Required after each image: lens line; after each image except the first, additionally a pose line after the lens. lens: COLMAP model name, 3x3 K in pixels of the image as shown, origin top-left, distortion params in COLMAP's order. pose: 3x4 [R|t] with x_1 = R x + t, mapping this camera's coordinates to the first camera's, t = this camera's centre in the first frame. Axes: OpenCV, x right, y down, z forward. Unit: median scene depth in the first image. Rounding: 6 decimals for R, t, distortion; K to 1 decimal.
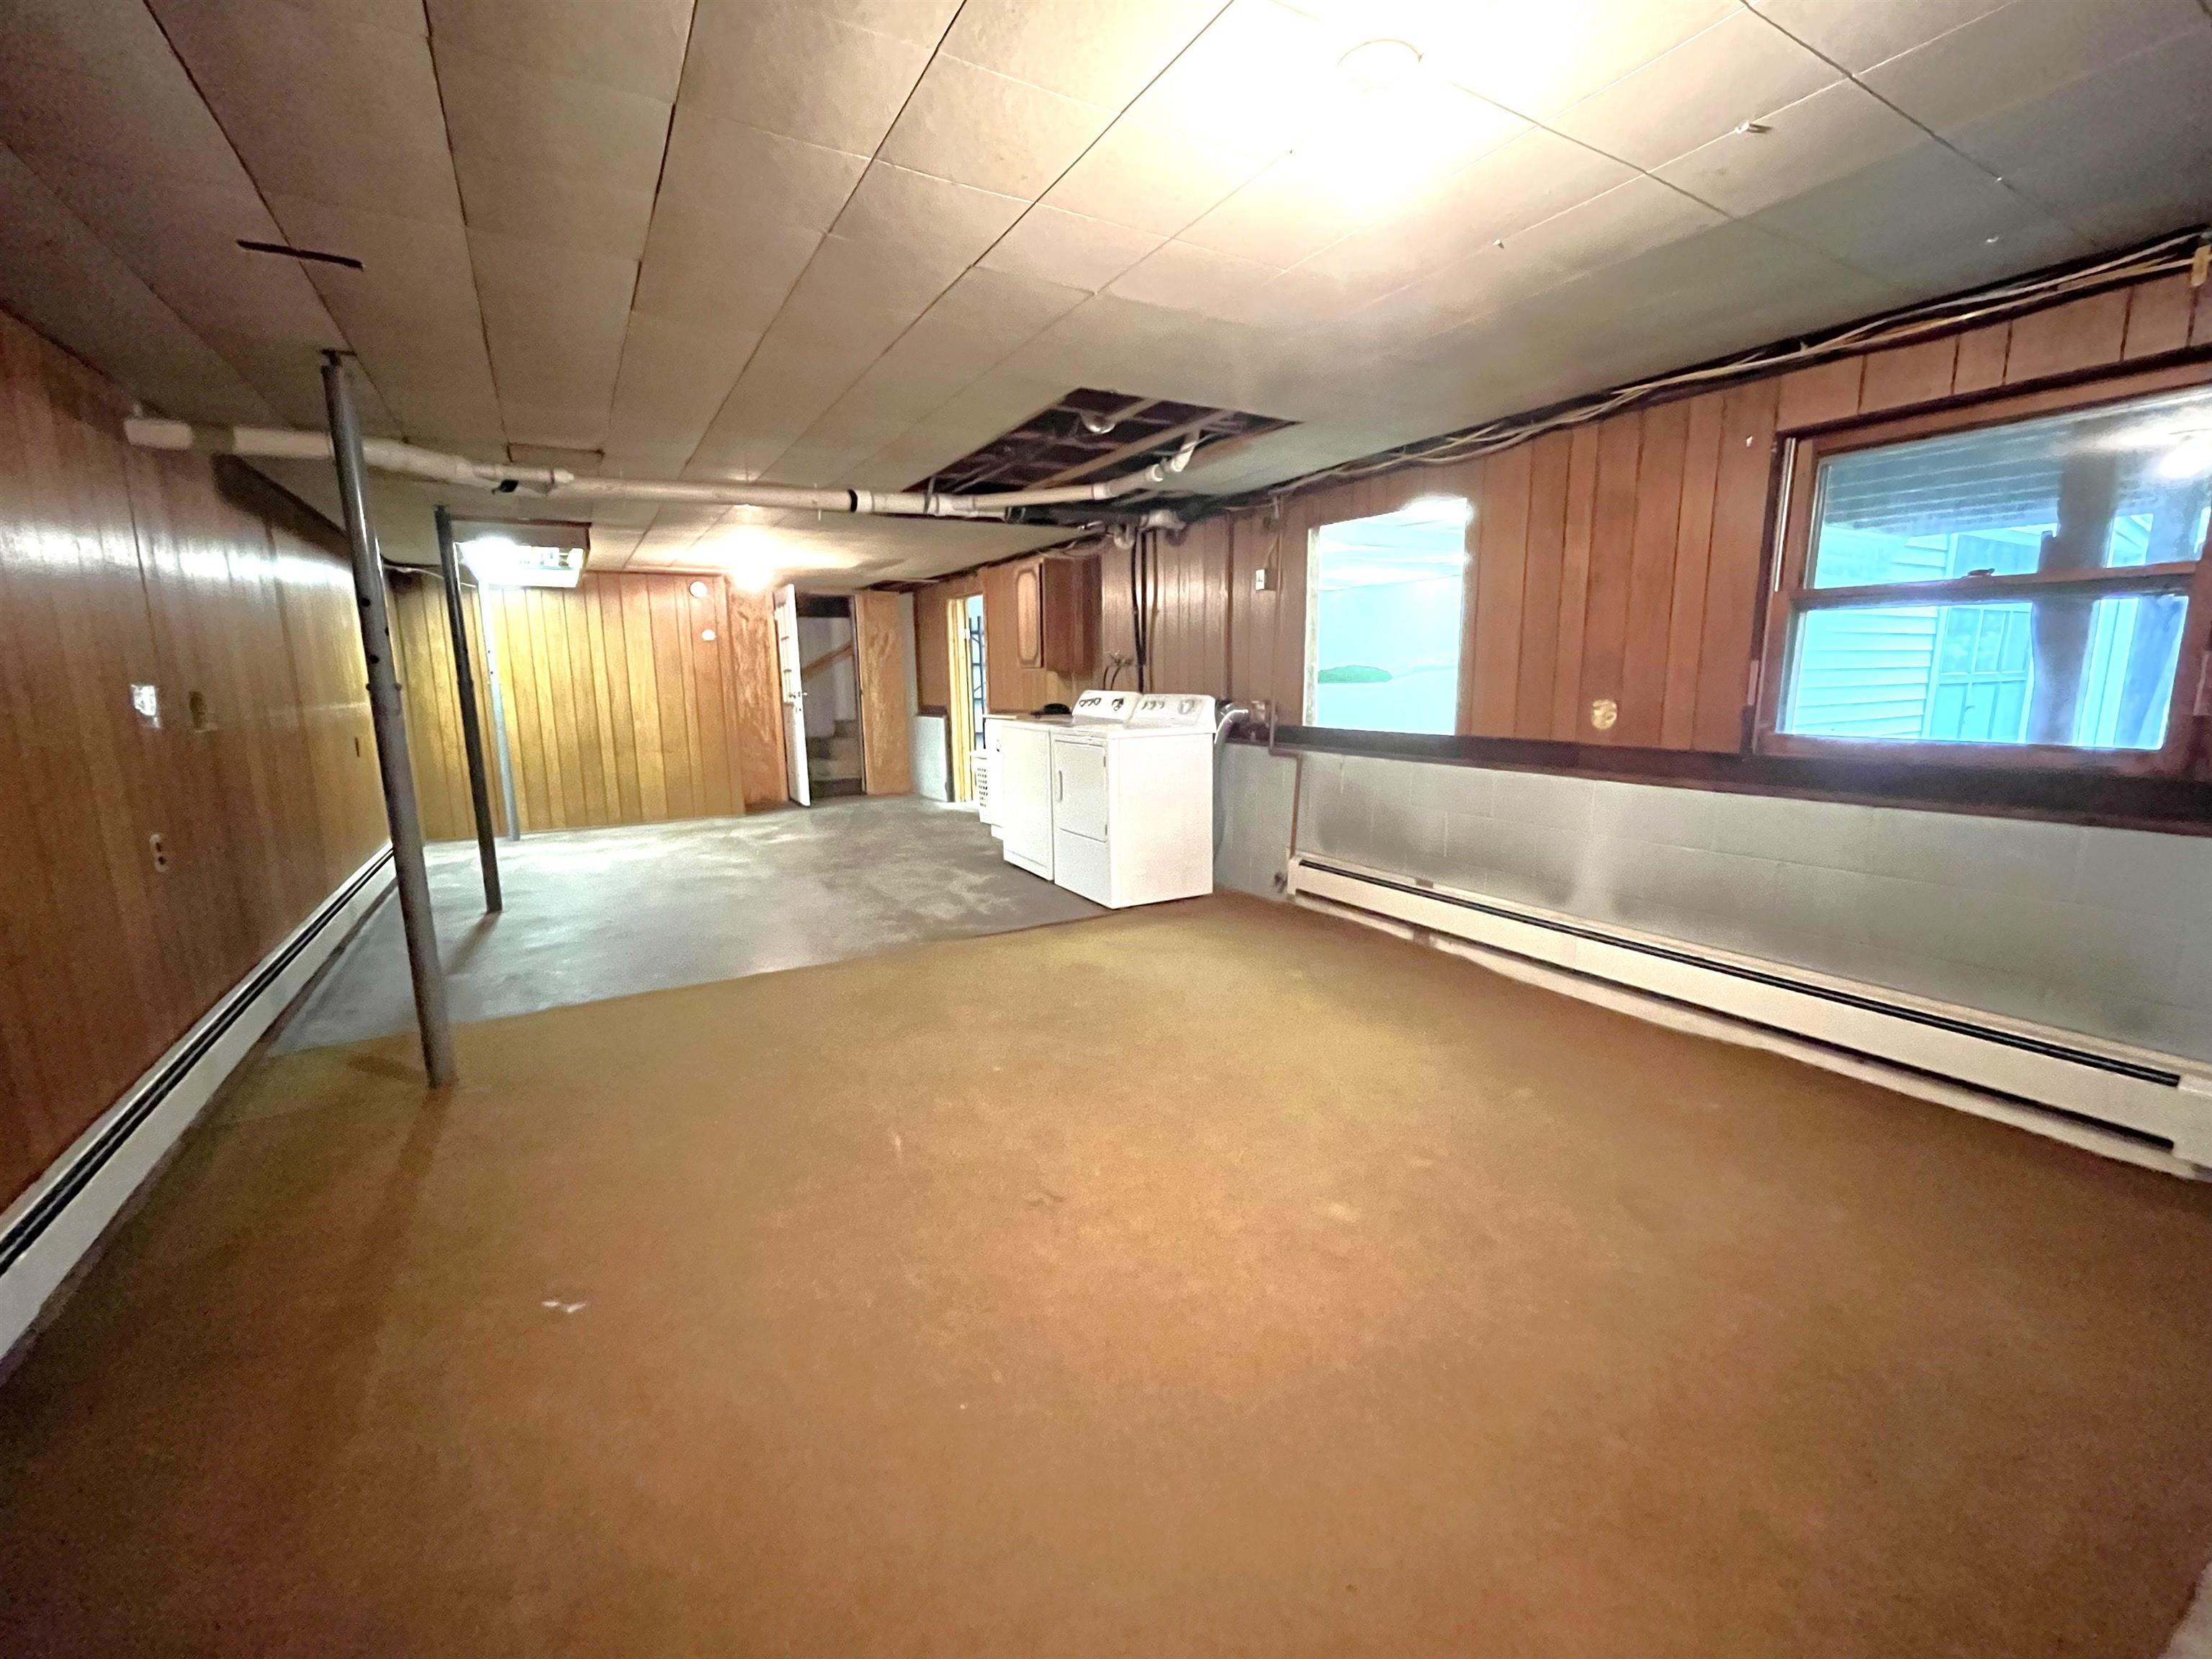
lens RADIAL K [[898.2, 0, 1106.0], [0, 898.2, 829.5], [0, 0, 1]] dist [-0.000271, 0.000120]
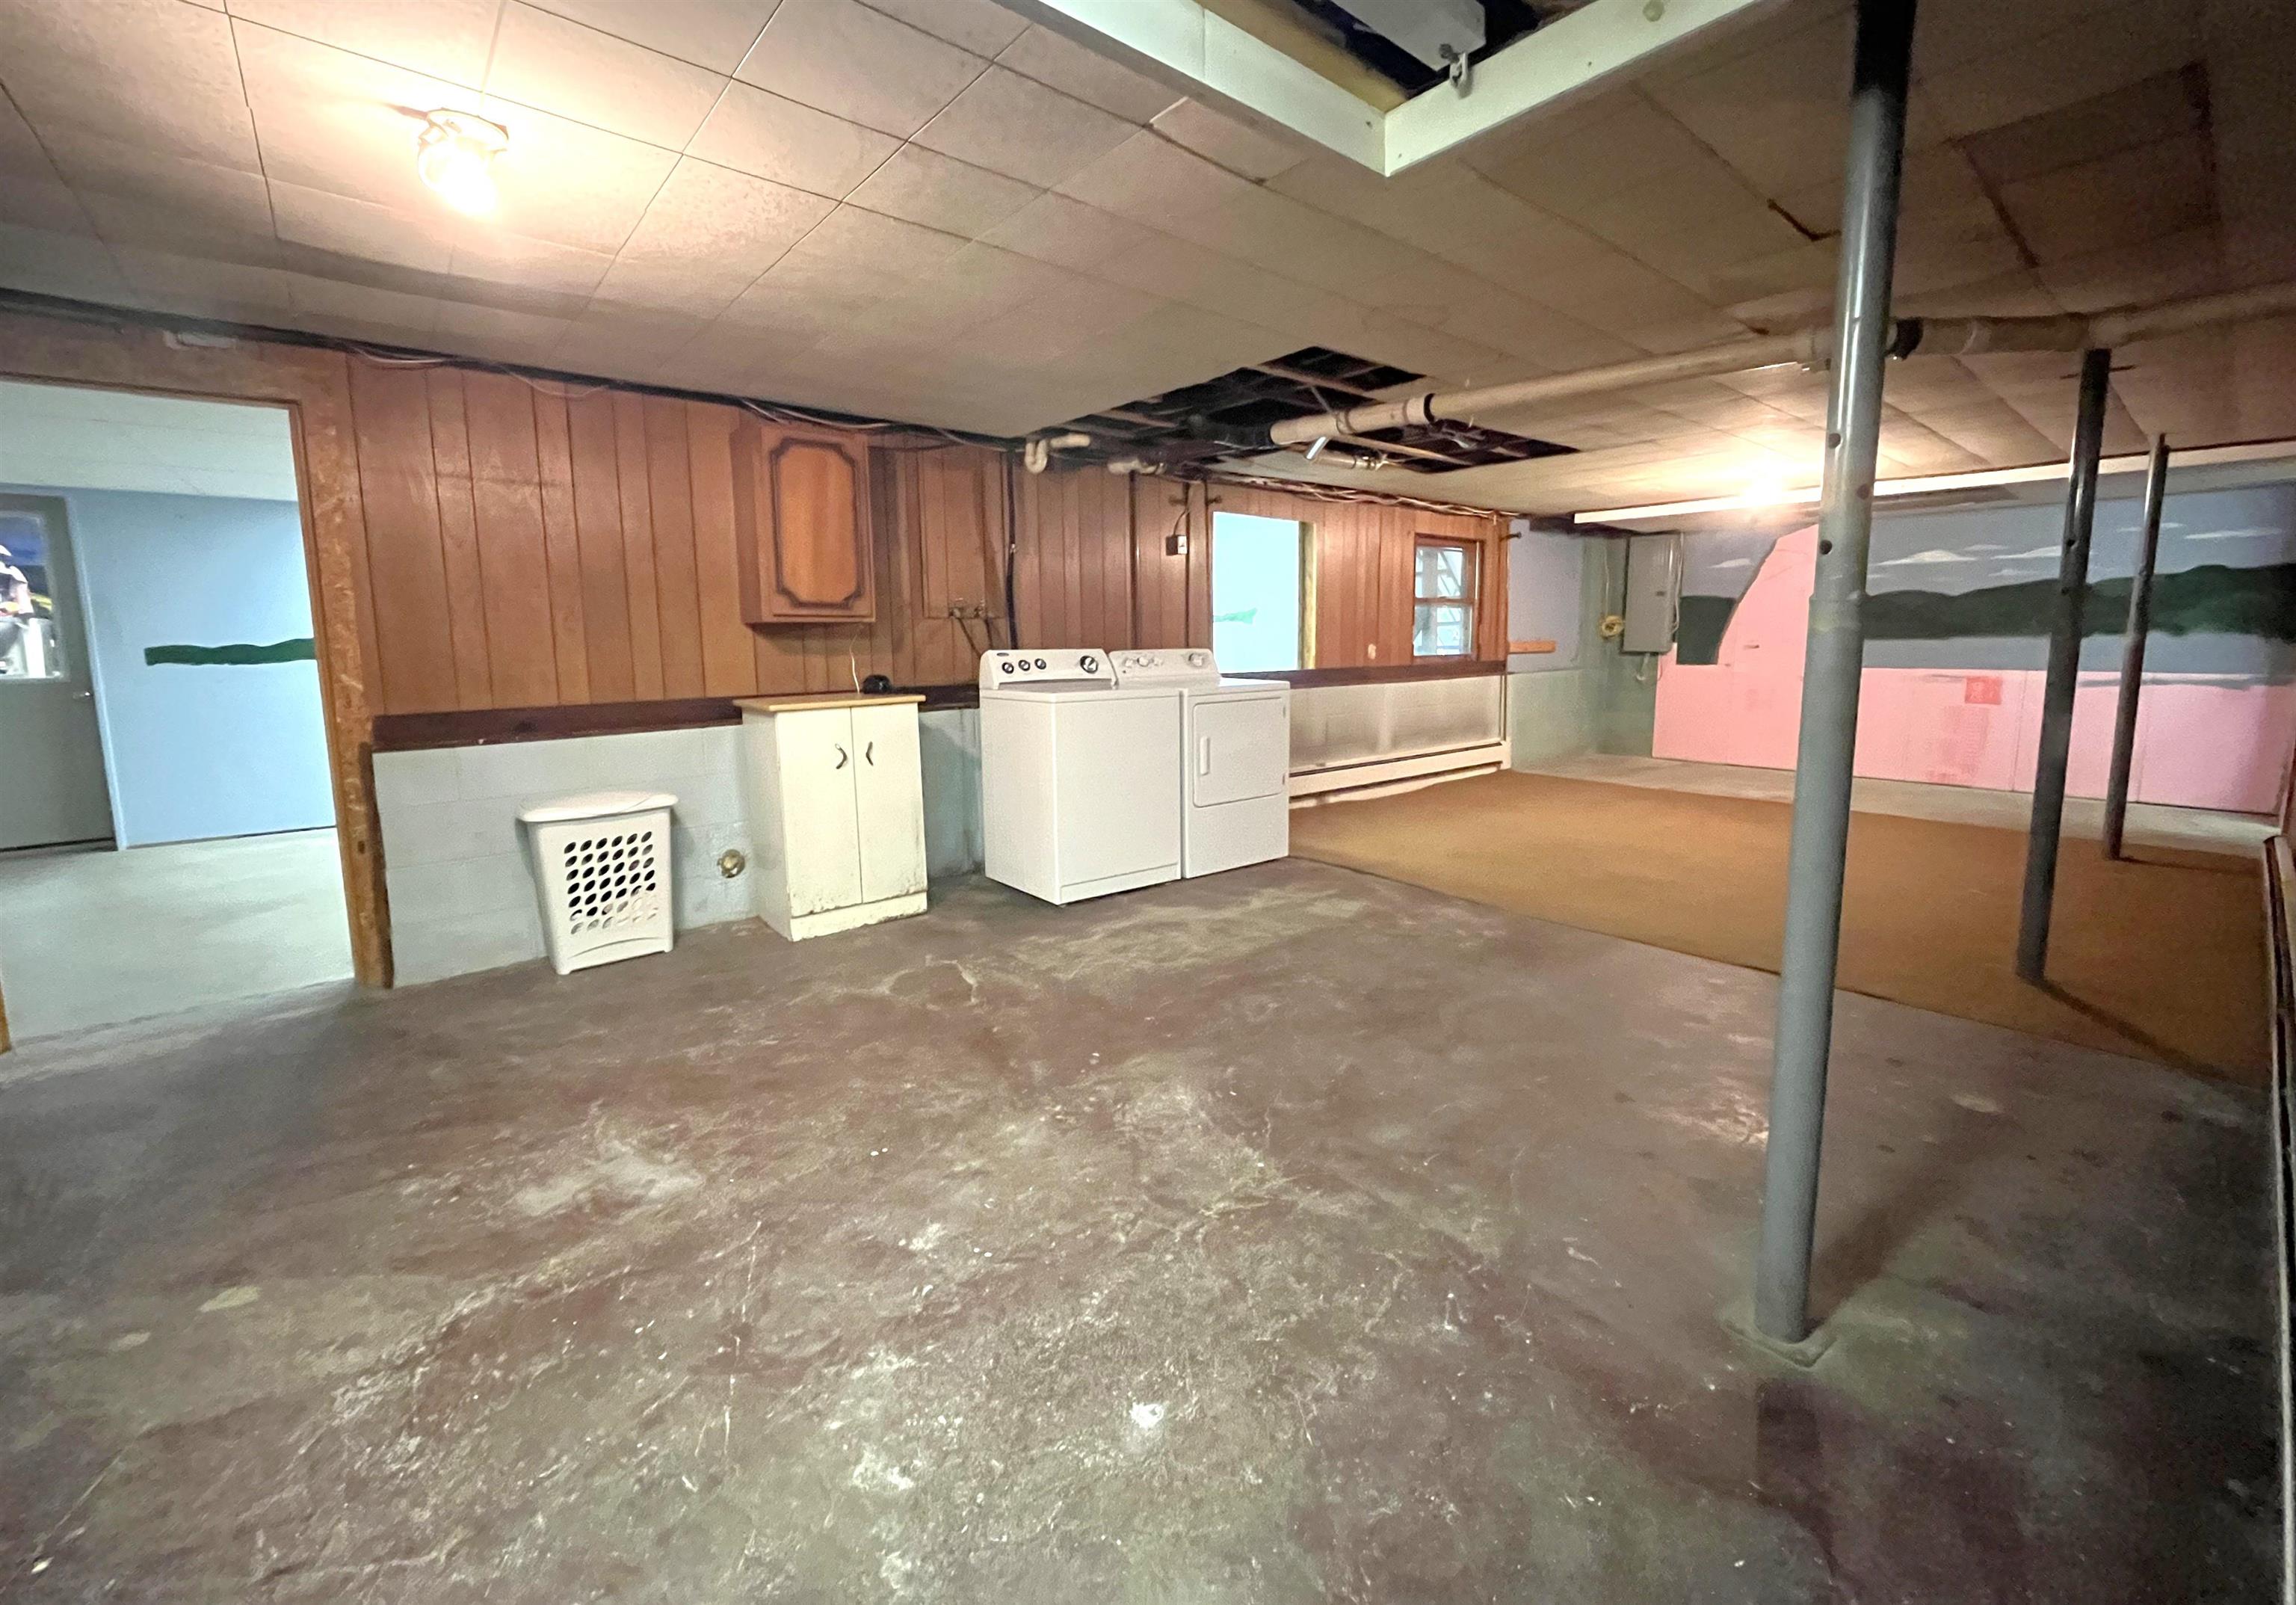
lens RADIAL K [[926.1, 0, 1148.7], [0, 926.1, 747.7], [0, 0, 1]] dist [-0.001023, 0.000009]
pose [[-0.161070, -0.107808, 0.981037, -1.182172], [0.177761, 0.974591, 0.136285, -0.243807], [-0.970803, 0.196341, -0.137813, 1.530982]]
